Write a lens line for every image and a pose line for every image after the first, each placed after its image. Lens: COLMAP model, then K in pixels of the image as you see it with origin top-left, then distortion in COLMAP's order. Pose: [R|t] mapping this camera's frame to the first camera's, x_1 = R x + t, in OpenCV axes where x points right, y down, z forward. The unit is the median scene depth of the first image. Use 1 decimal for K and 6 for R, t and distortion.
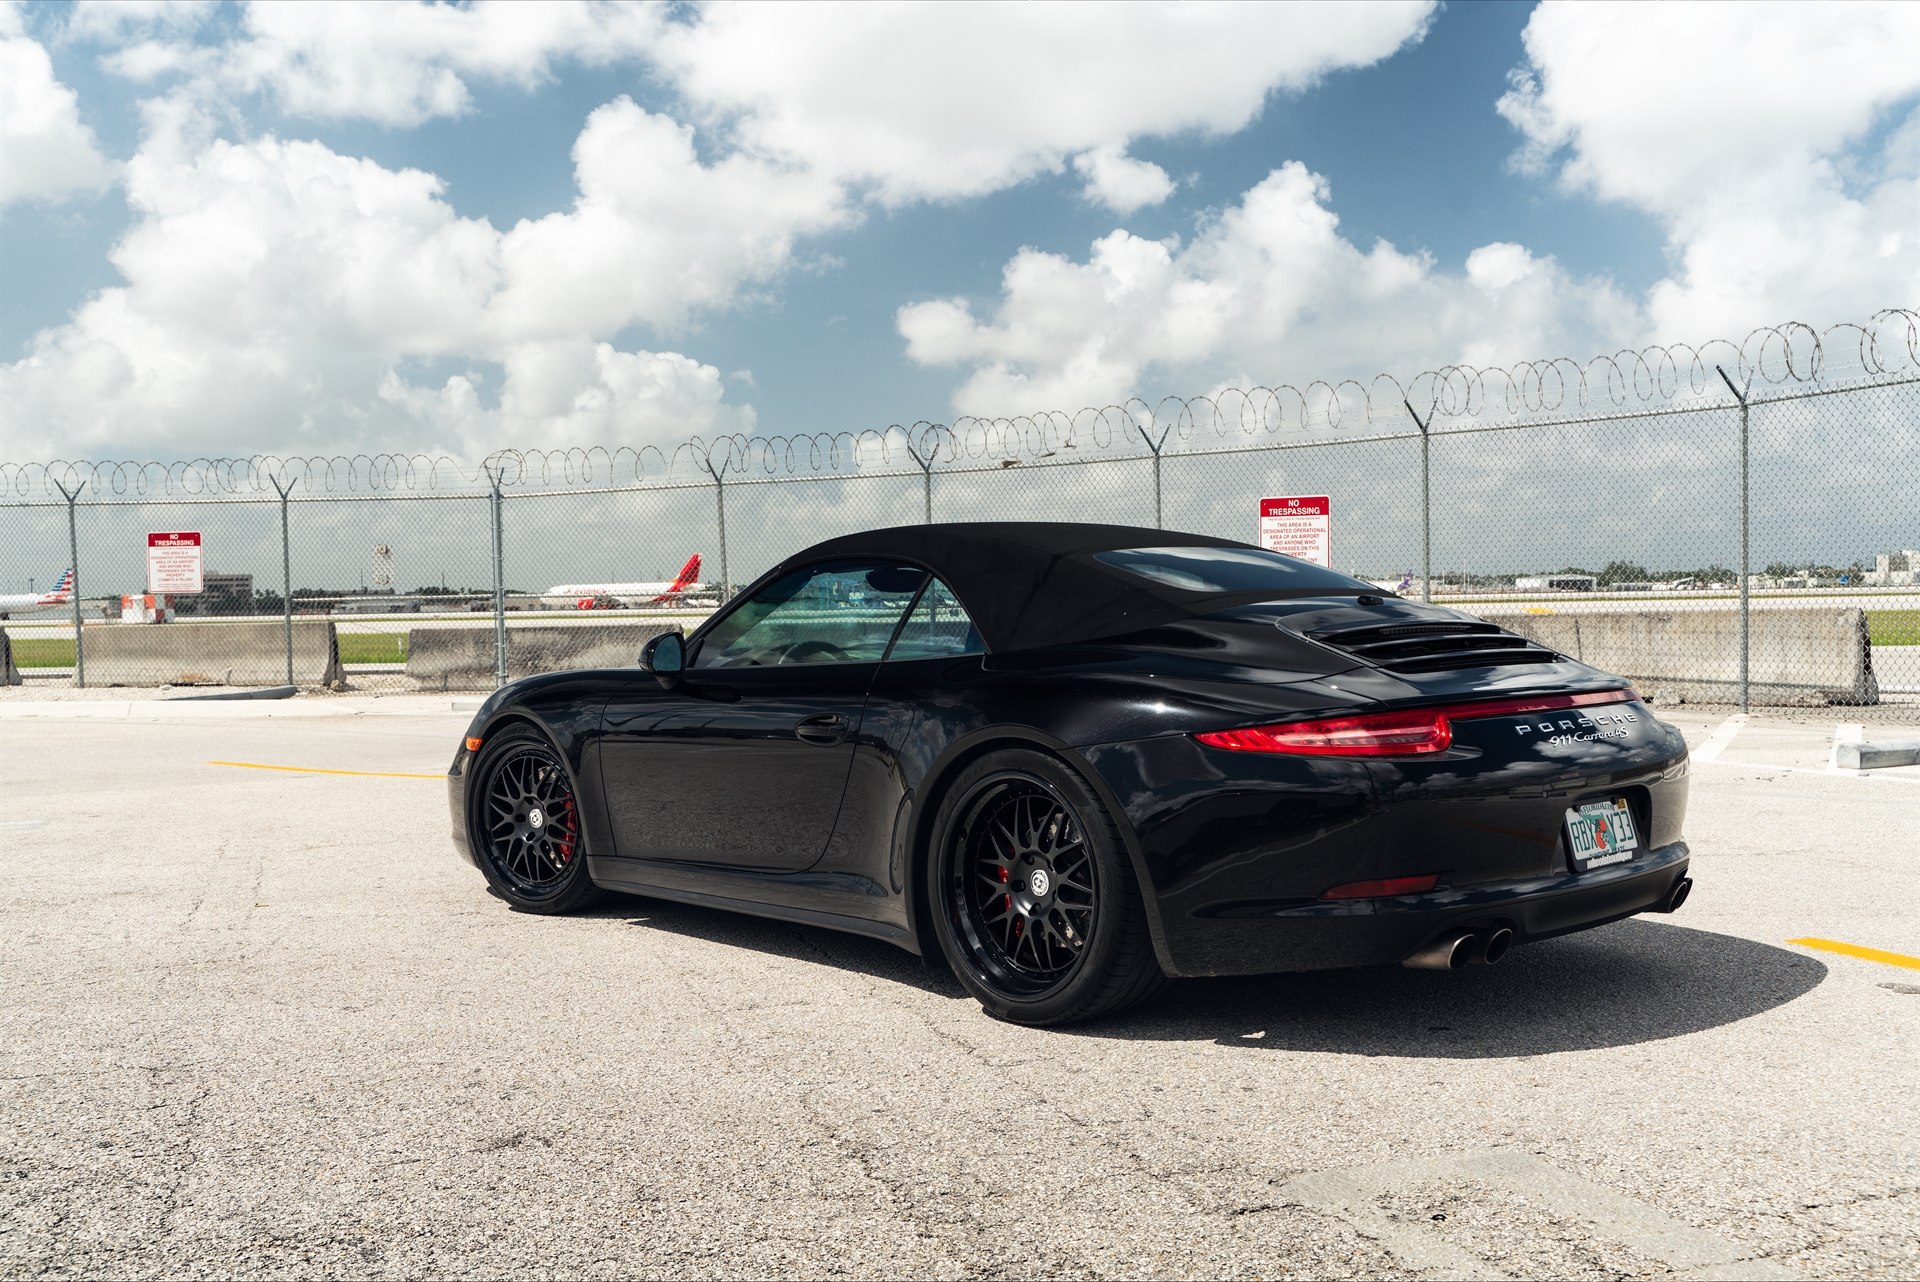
lens RADIAL K [[1793.6, 0, 967.8], [0, 1793.6, 656.4], [0, 0, 1]] dist [-0.008654, -0.009655]
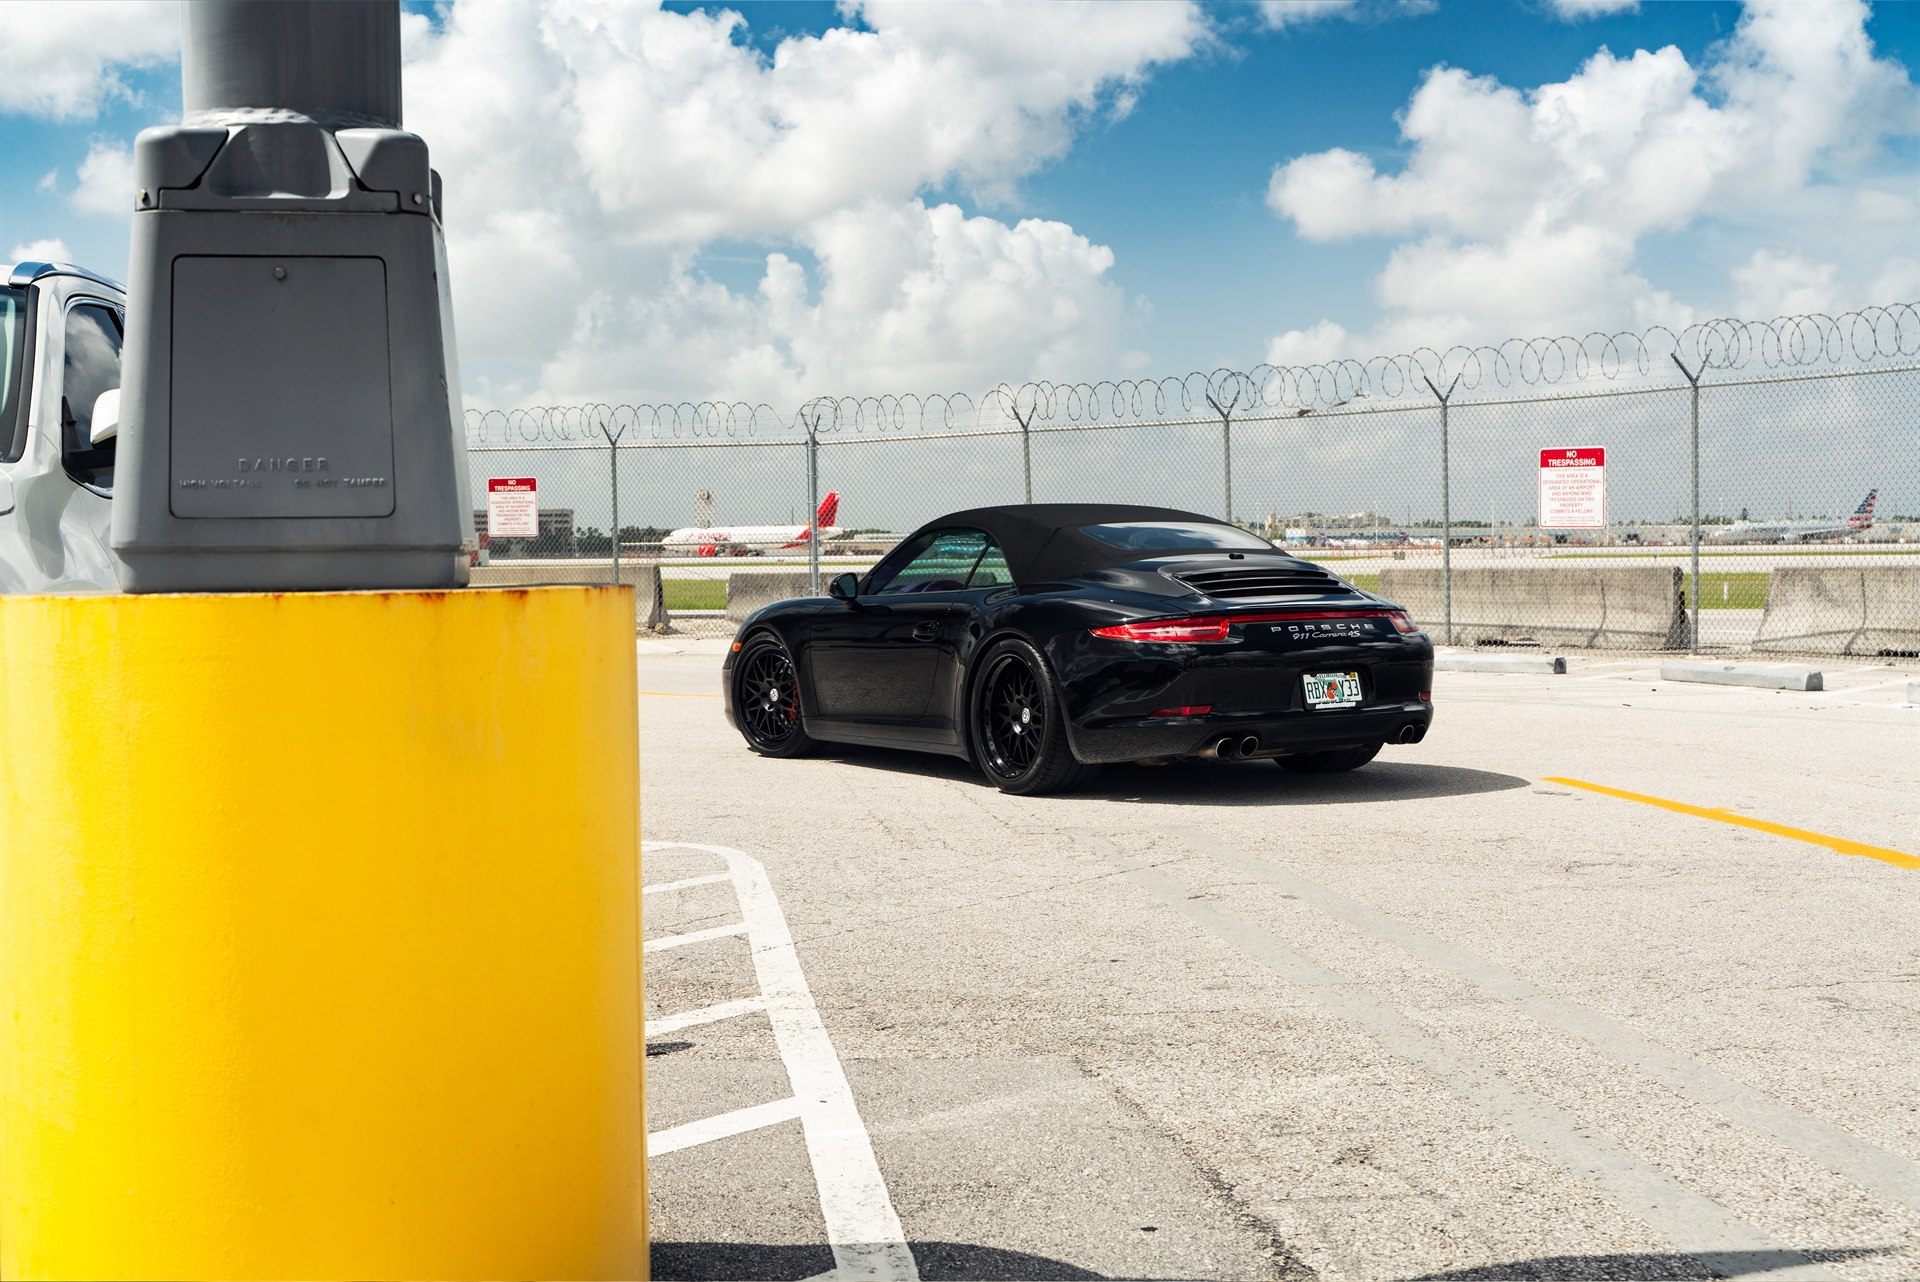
lens RADIAL K [[2130.7, 0, 960.0], [0, 2130.7, 641.0], [0, 0, 1]] dist [-0.014800, -0.010396]
pose [[0.979694, 0.014528, -0.199972, 0.368151], [-0.011744, 0.999817, 0.015102, 0.020821], [0.200154, -0.012447, 0.979685, -0.990969]]
